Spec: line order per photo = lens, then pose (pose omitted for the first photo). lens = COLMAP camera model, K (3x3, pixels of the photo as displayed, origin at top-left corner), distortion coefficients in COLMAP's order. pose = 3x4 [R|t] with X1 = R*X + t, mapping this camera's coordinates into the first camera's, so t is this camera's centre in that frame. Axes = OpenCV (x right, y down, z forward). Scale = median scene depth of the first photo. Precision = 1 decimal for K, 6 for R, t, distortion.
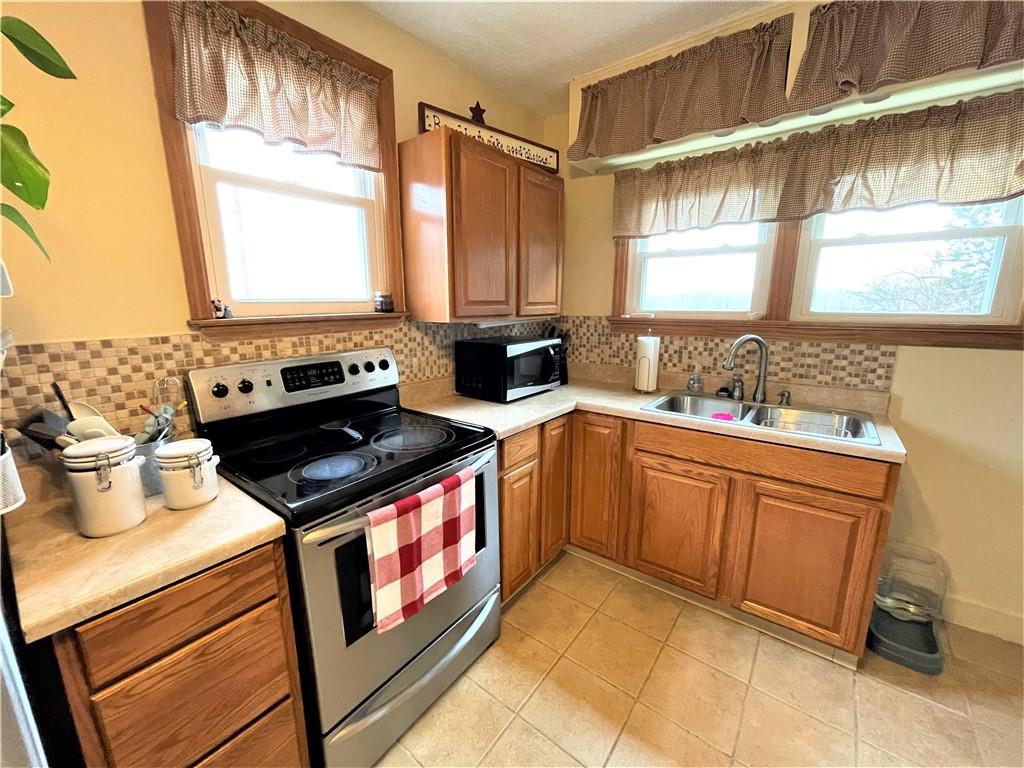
lens RADIAL K [[413.2, 0, 504.9], [0, 413.2, 386.3], [0, 0, 1]] dist [-0.002900, -0.000226]
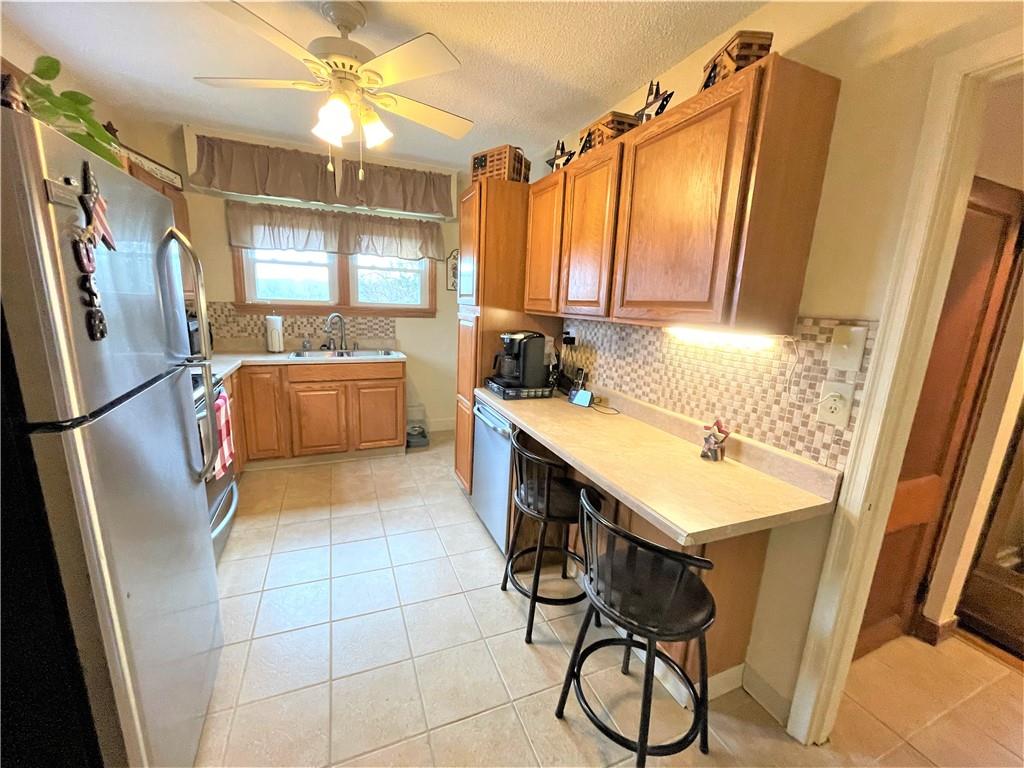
lens RADIAL K [[413.2, 0, 504.9], [0, 413.2, 386.3], [0, 0, 1]] dist [-0.002900, -0.000226]
pose [[0.494671, -0.155757, 0.855009, -0.658552], [0.132378, 0.985833, 0.103001, 0.106560], [-0.858939, 0.062232, 0.508282, -0.571846]]
